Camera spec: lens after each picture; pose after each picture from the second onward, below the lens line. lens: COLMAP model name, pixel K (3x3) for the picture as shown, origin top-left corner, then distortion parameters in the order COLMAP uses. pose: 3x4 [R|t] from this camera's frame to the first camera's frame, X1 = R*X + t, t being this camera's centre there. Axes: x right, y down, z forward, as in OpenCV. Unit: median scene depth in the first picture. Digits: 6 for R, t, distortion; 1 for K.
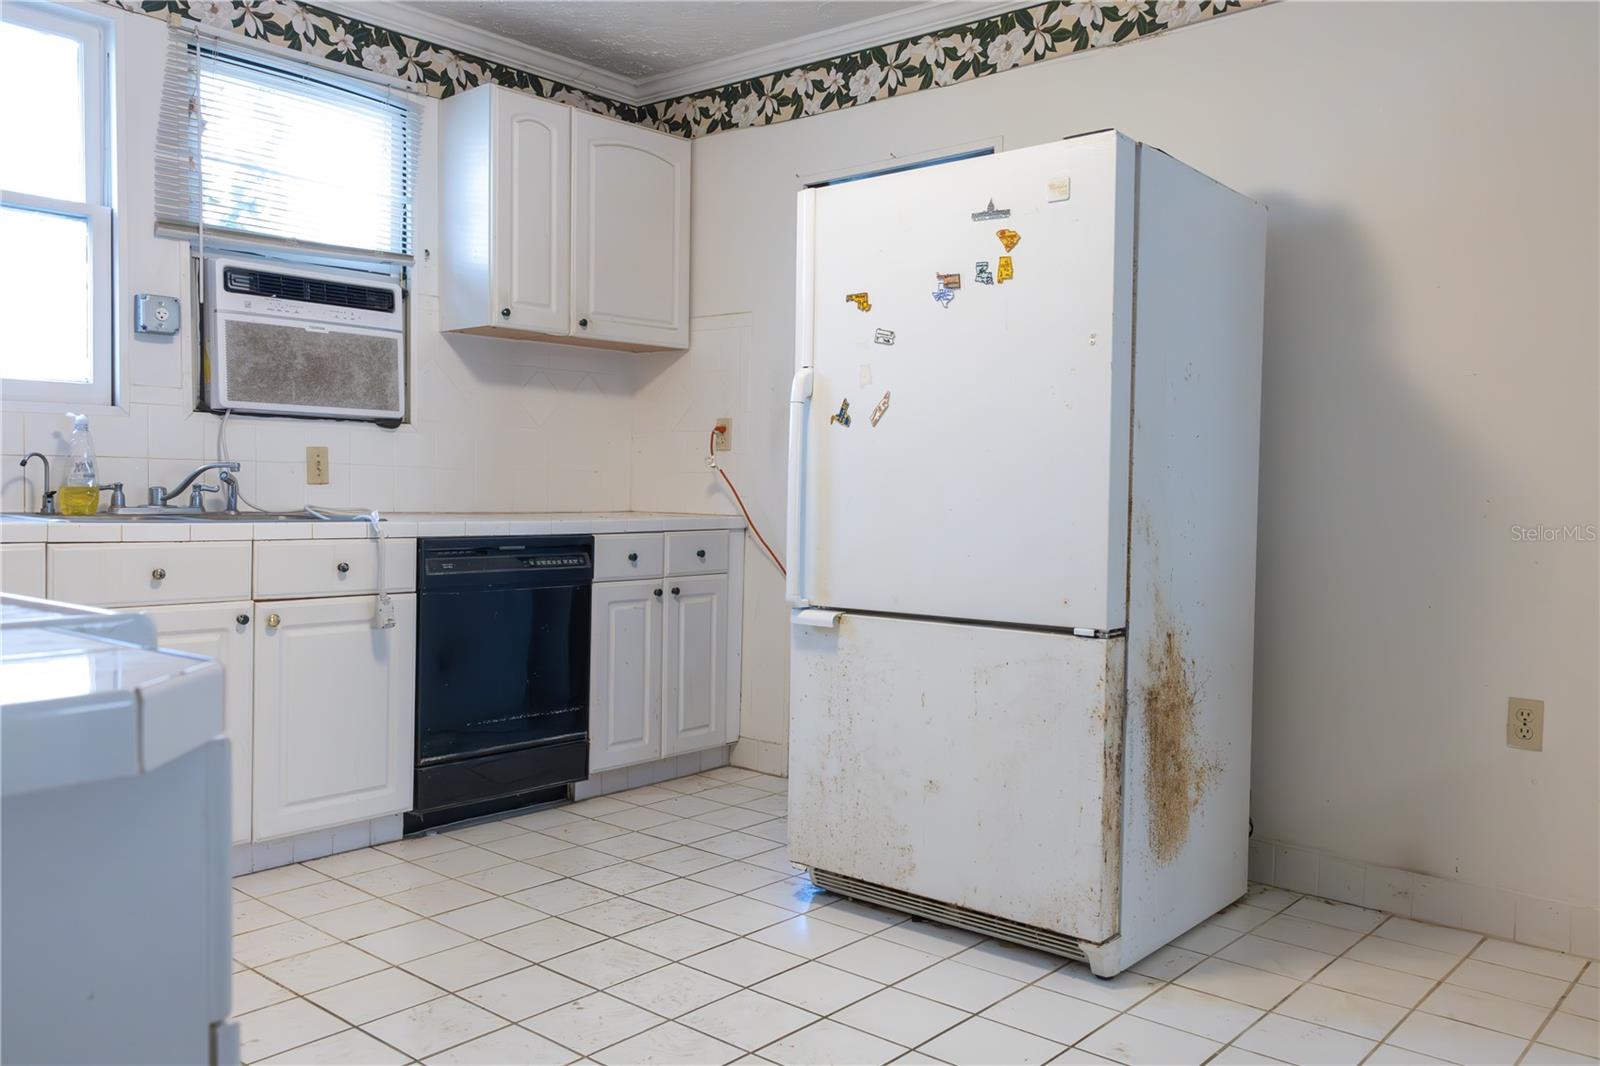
lens RADIAL K [[1292.0, 0, 796.9], [0, 1292.0, 533.7], [0, 0, 1]] dist [0.019478, 0.007803]
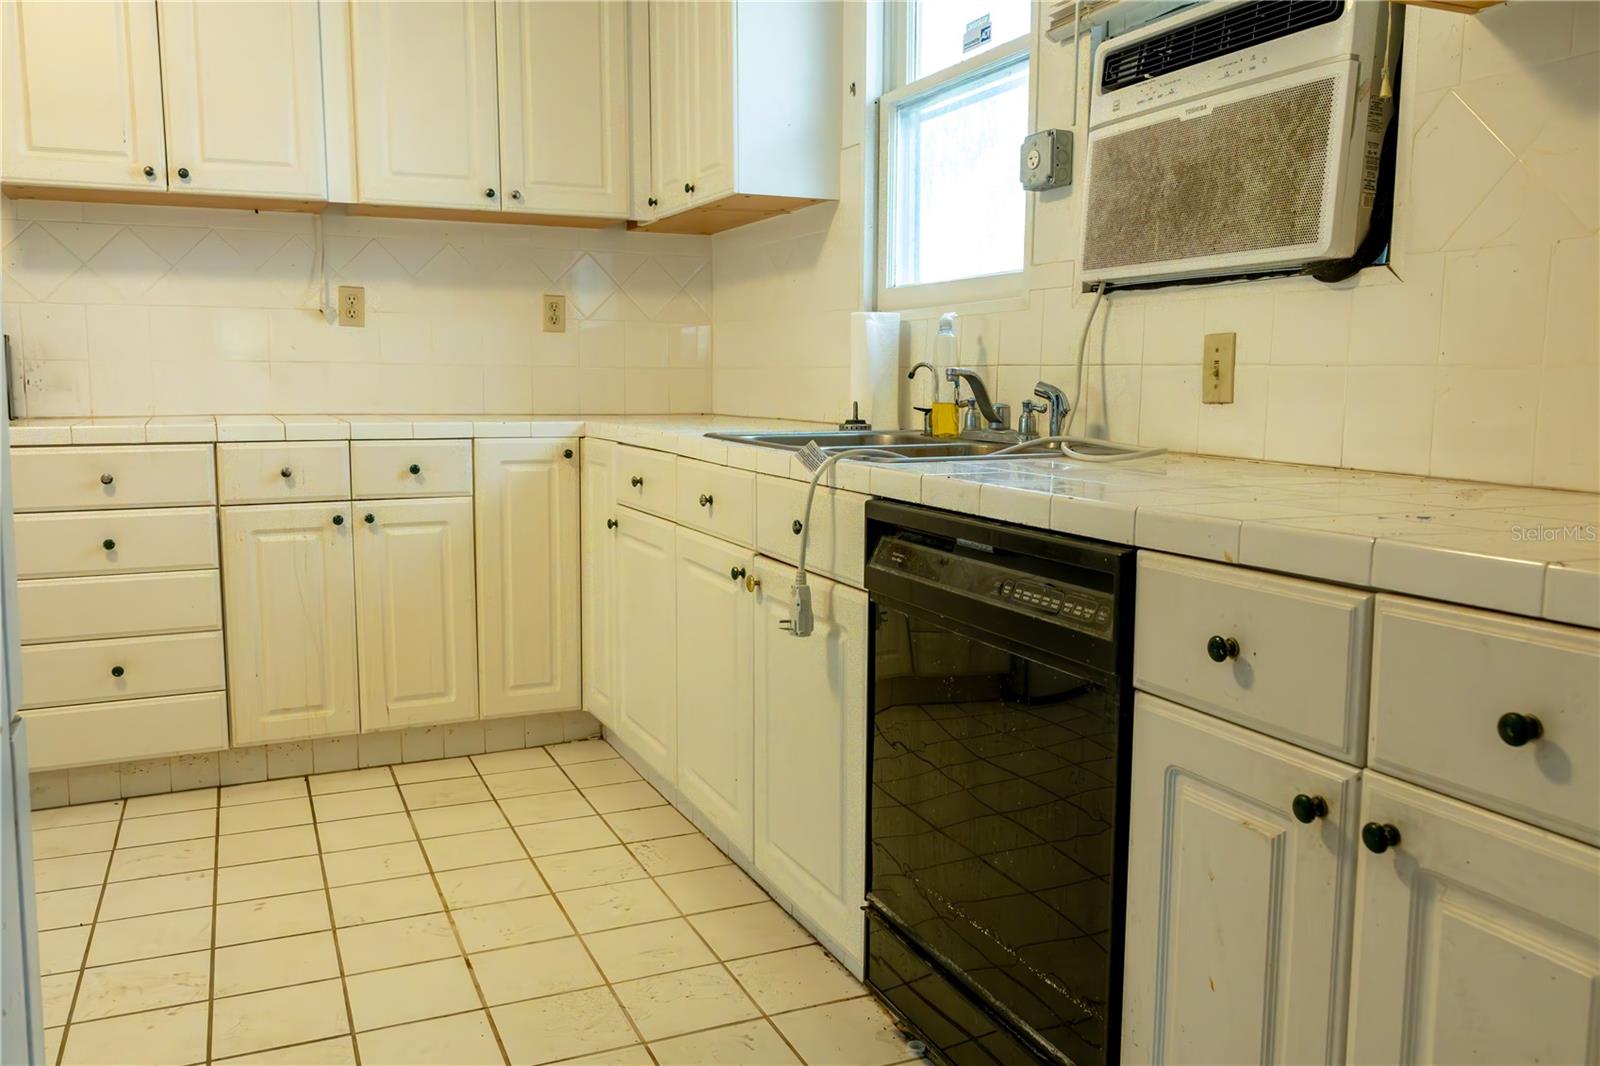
lens RADIAL K [[1292.0, 0, 796.2], [0, 1292.0, 529.0], [0, 0, 1]] dist [0.019478, 0.007803]
pose [[-0.461360, 0.080647, -0.883540, 0.190658], [-0.054389, 0.991416, 0.118894, -0.041822], [0.885544, 0.102907, -0.453014, 1.108901]]
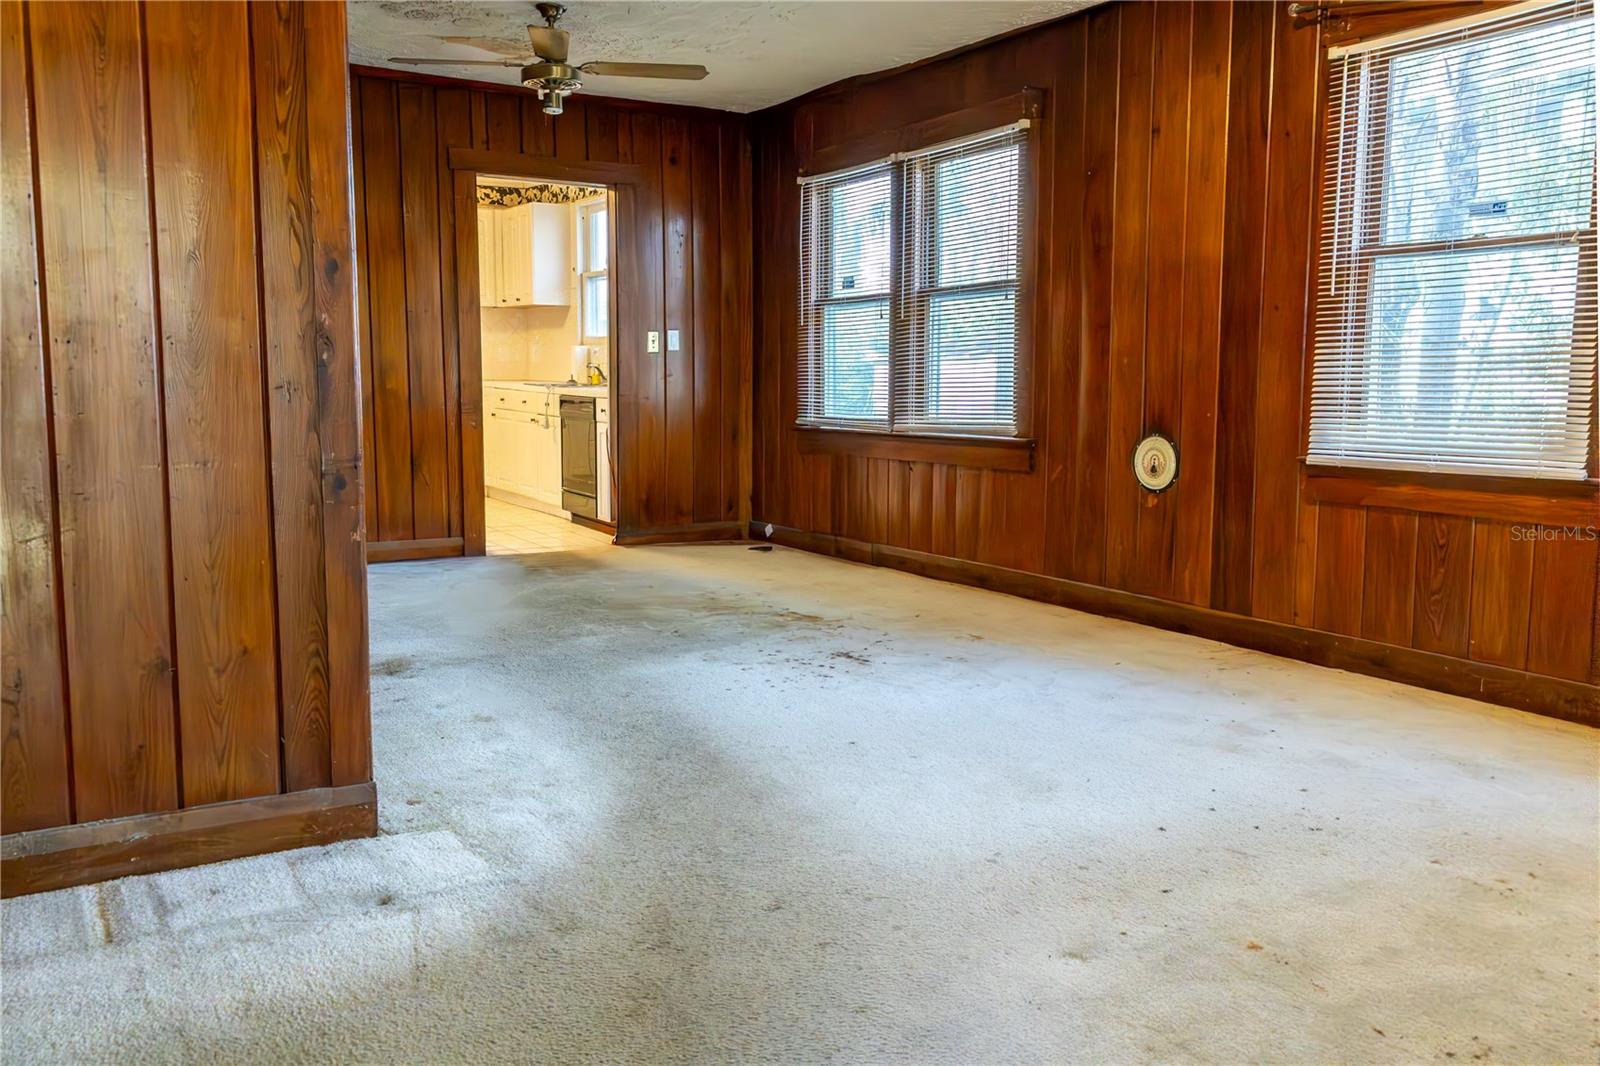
lens RADIAL K [[1292.0, 0, 800.4], [0, 1292.0, 529.5], [0, 0, 1]] dist [0.019478, 0.007803]
pose [[-0.342655, 0.093317, -0.934815, 1.613524], [-0.061828, 0.990657, 0.121554, -0.060908], [0.937425, 0.099448, -0.333684, 2.008917]]
